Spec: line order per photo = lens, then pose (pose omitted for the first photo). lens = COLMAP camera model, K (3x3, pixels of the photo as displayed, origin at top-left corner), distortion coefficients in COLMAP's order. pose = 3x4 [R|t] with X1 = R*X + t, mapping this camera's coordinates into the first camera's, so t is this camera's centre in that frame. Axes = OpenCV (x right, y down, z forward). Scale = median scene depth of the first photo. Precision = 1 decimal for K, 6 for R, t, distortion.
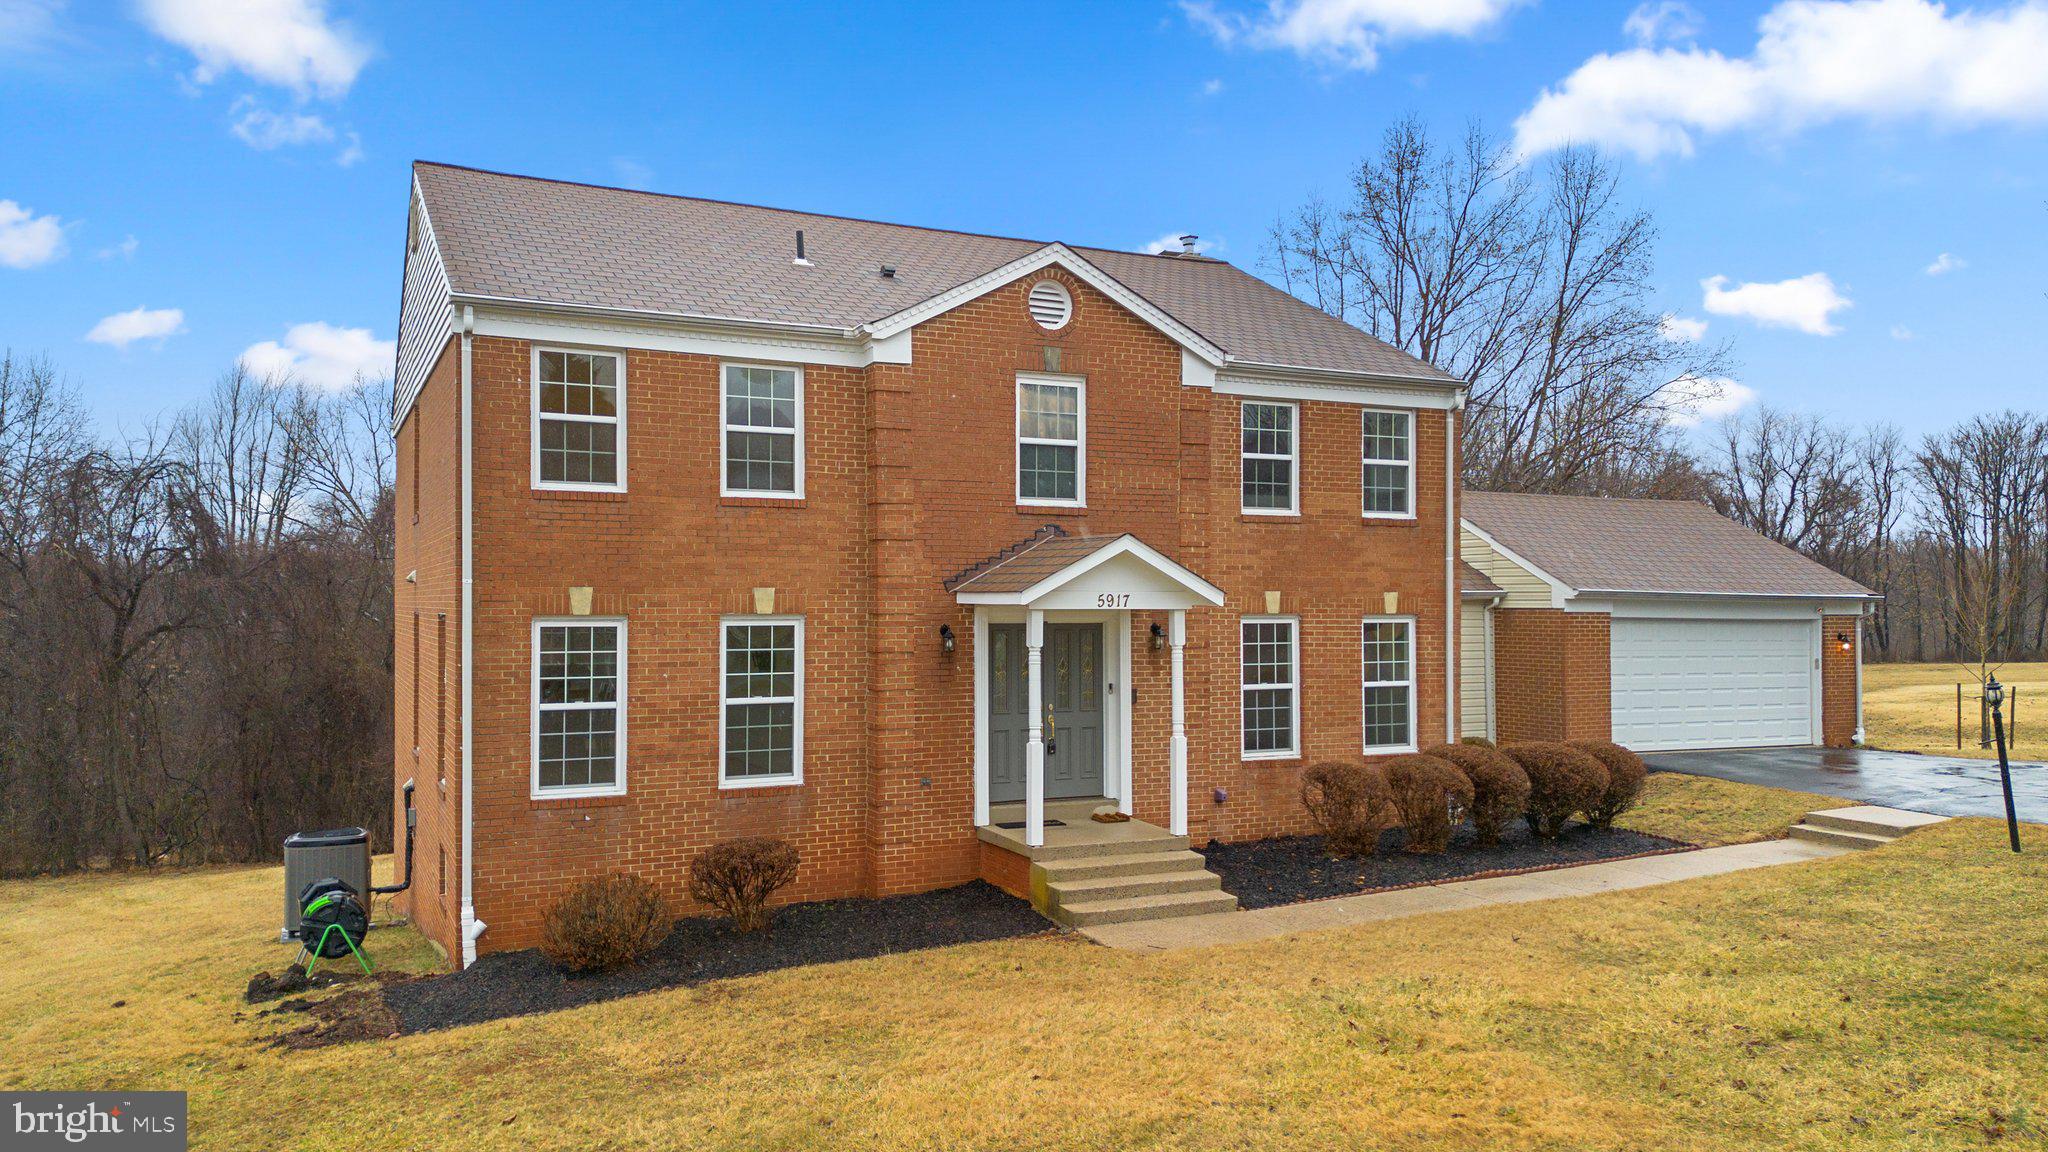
lens RADIAL K [[1437.3, 0, 1015.7], [0, 1437.3, 569.7], [0, 0, 1]] dist [0.030653, -0.012565]
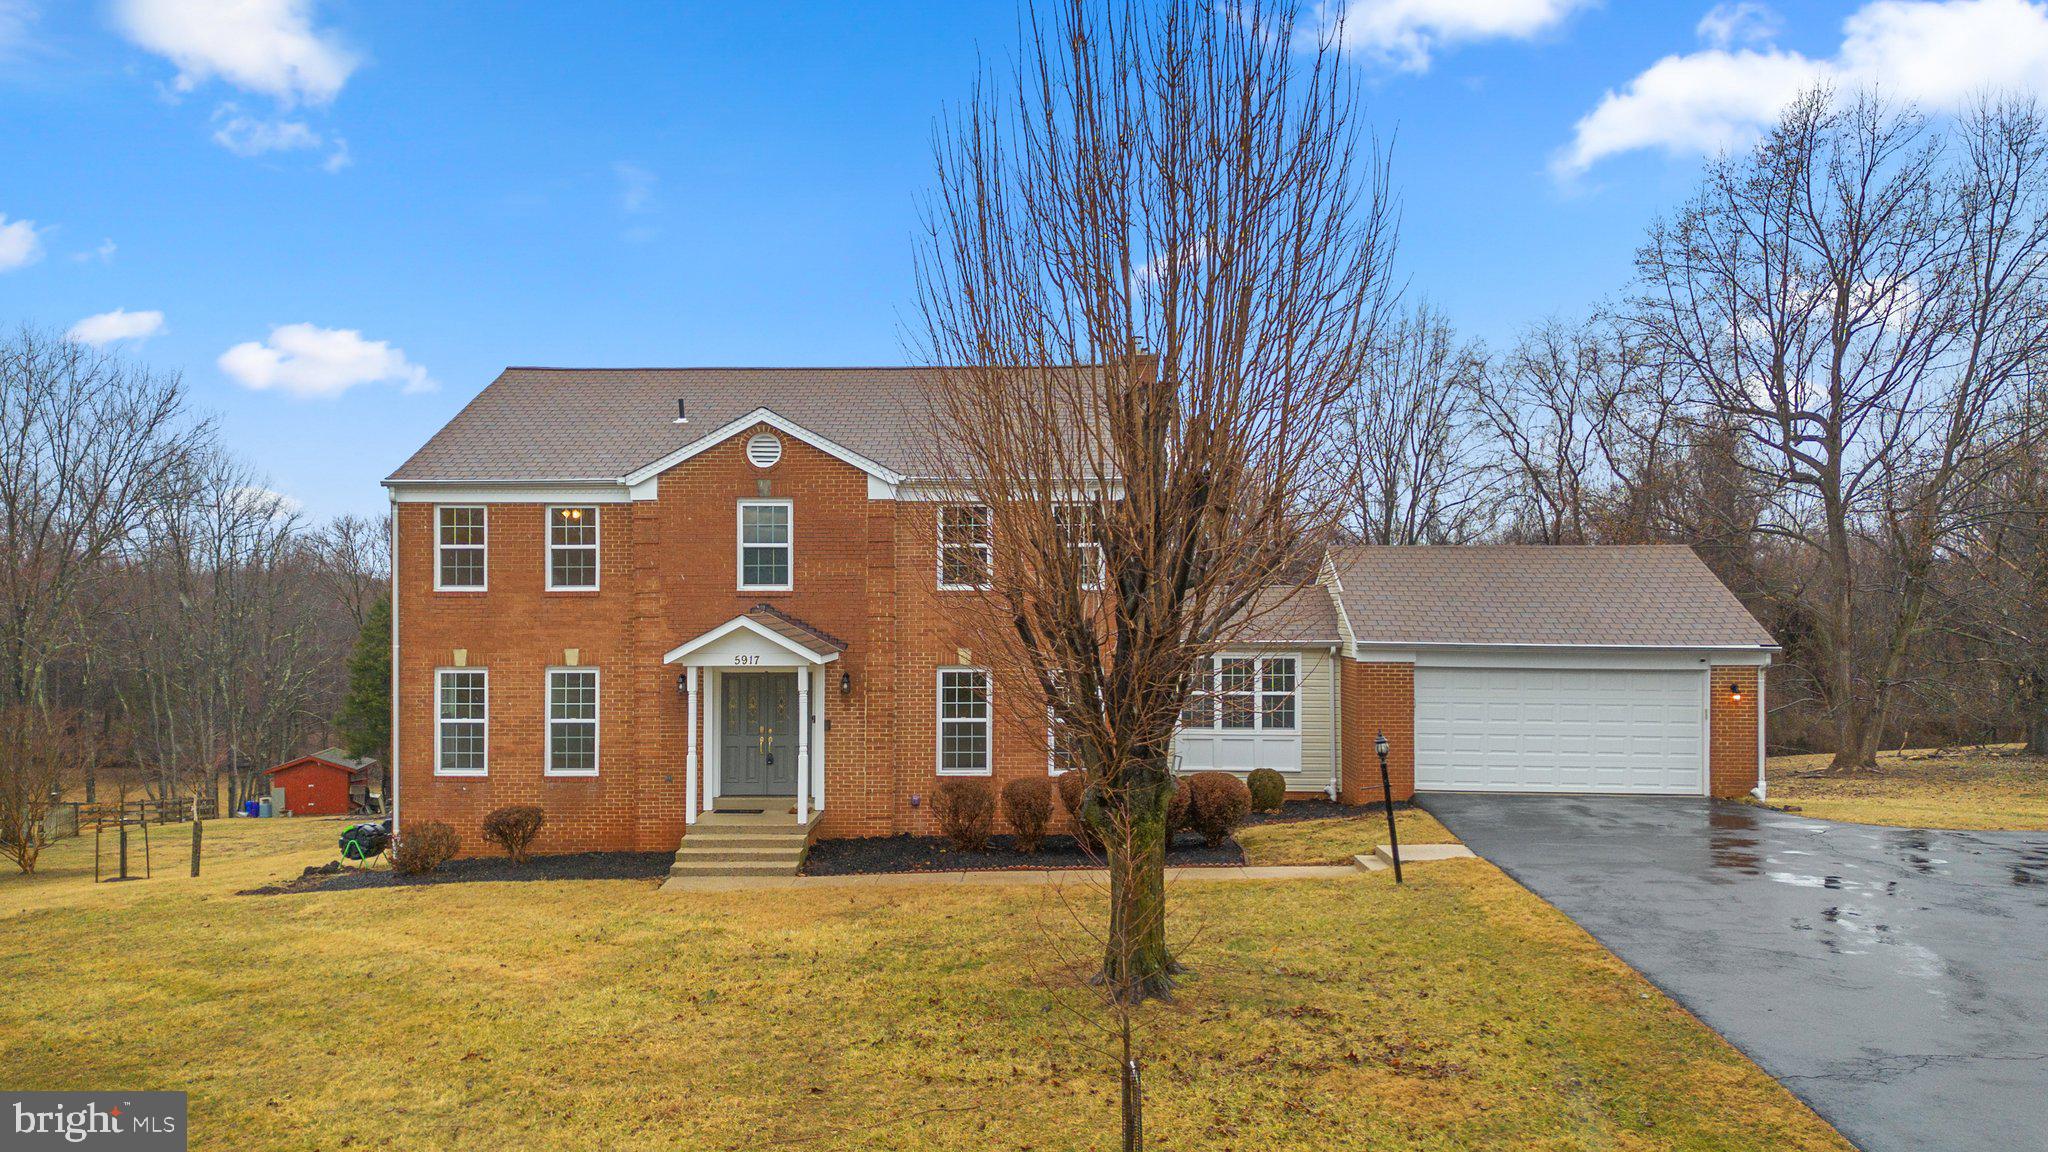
lens RADIAL K [[1437.3, 0, 1035.8], [0, 1437.3, 593.9], [0, 0, 1]] dist [0.030653, -0.012565]
pose [[0.887620, -0.009714, -0.460474, 0.971448], [0.013691, 0.999892, 0.005298, -0.047425], [0.460373, -0.011007, 0.887657, -0.154555]]
